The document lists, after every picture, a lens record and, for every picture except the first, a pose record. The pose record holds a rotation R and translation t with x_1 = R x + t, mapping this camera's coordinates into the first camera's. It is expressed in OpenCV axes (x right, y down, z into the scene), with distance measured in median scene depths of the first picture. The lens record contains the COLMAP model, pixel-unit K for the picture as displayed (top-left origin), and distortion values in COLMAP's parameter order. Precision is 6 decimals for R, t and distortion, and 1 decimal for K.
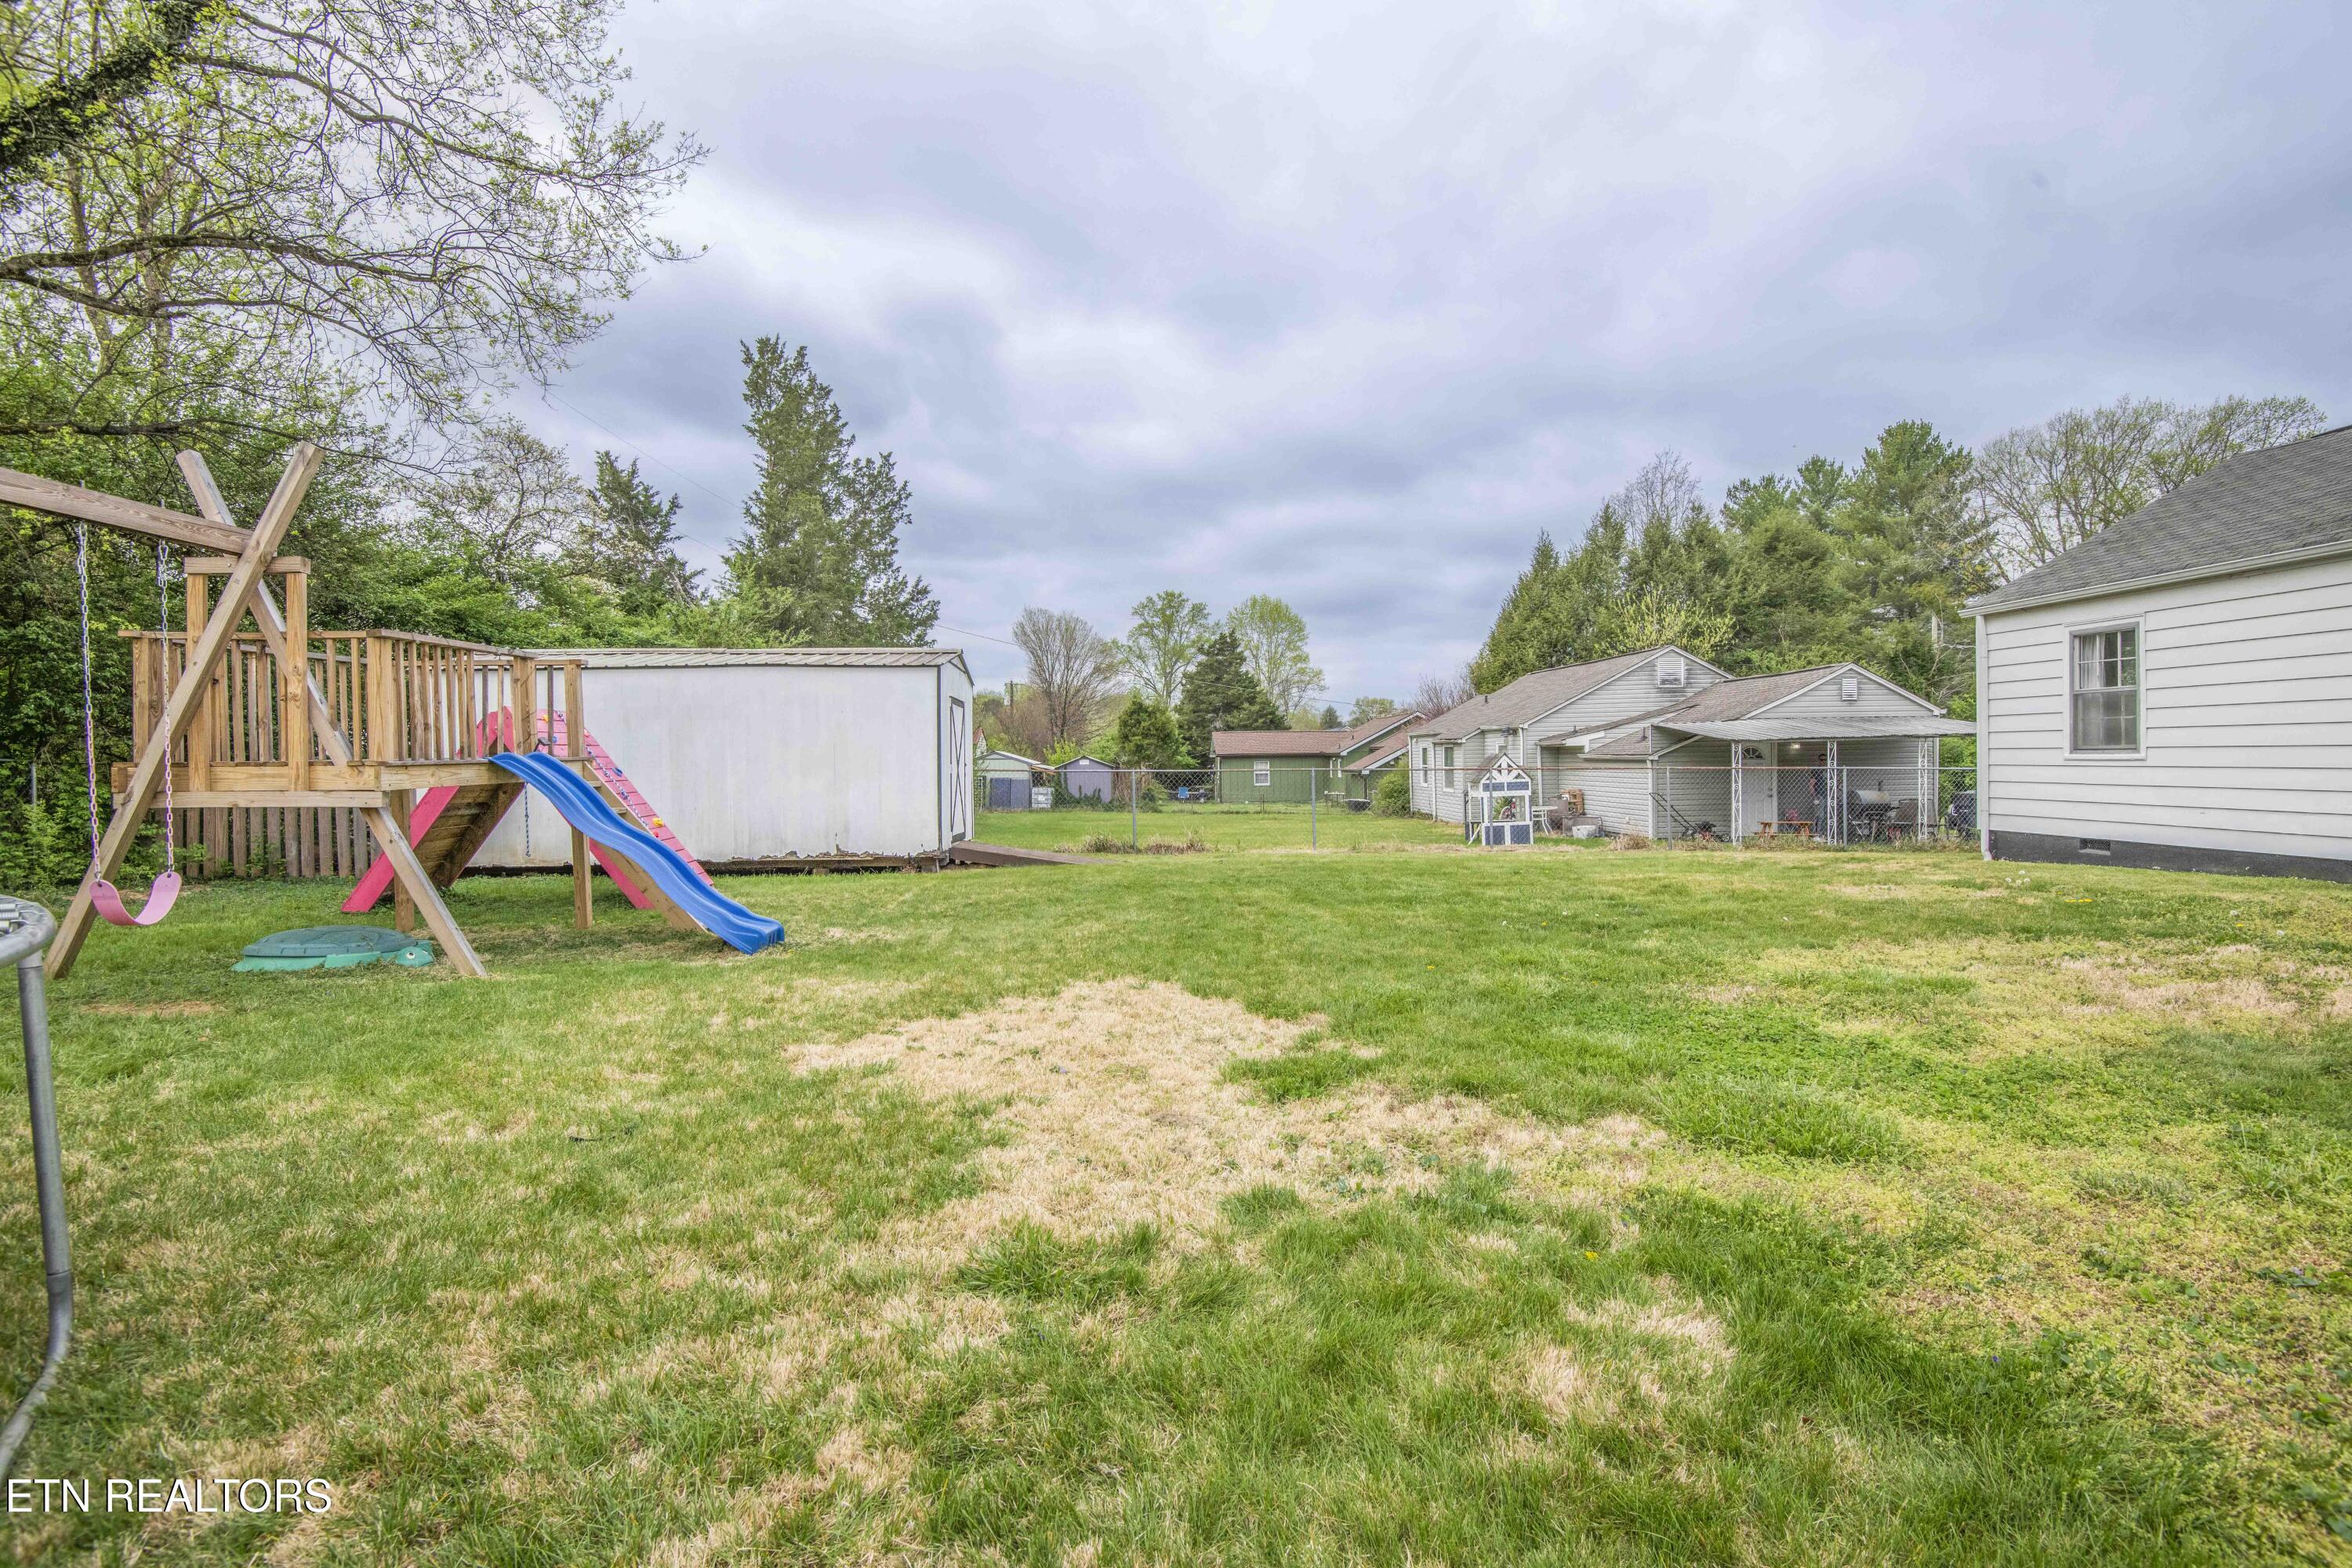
lens RADIAL K [[1086.1, 0, 1175.0], [0, 1086.1, 785.9], [0, 0, 1]] dist [-0.002173, -0.000564]
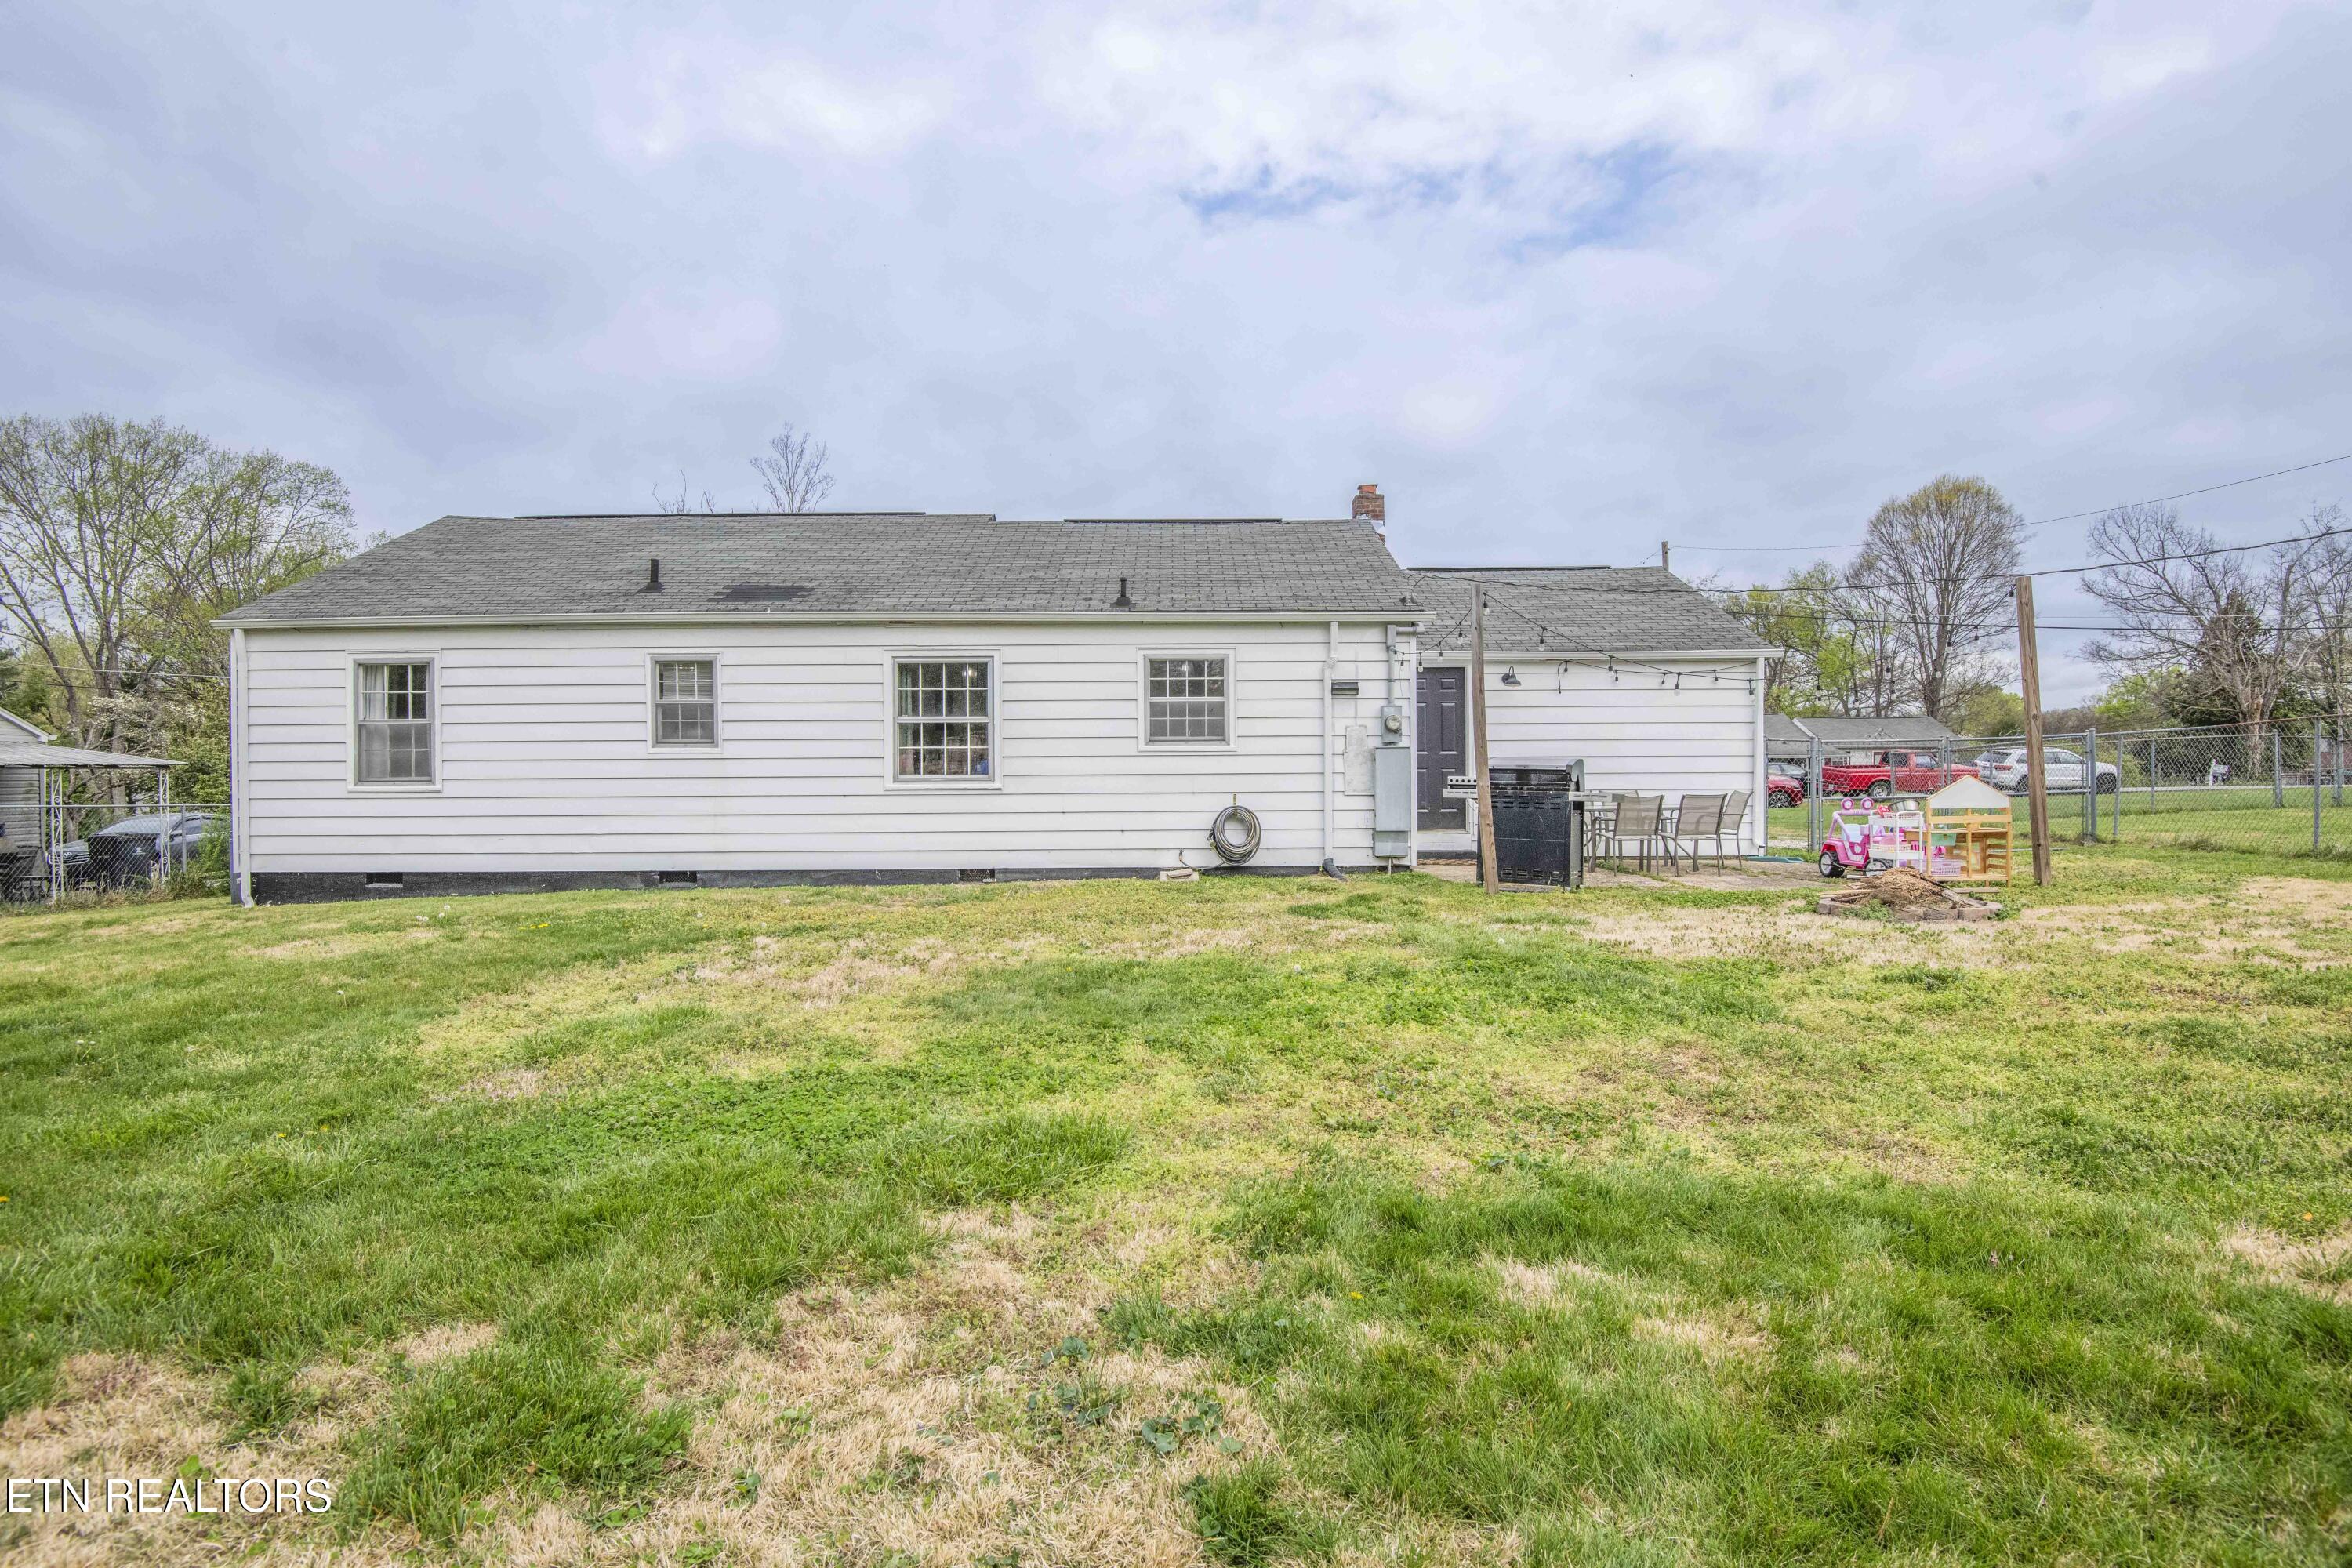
lens RADIAL K [[1100.4, 0, 1183.7], [0, 1100.4, 780.2], [0, 0, 1]] dist [-0.000688, -0.023657]
pose [[0.033716, 0.008693, 0.999394, -0.124264], [0.032453, 0.999425, -0.009789, -0.001216], [-0.998904, 0.032763, 0.033415, 0.241218]]
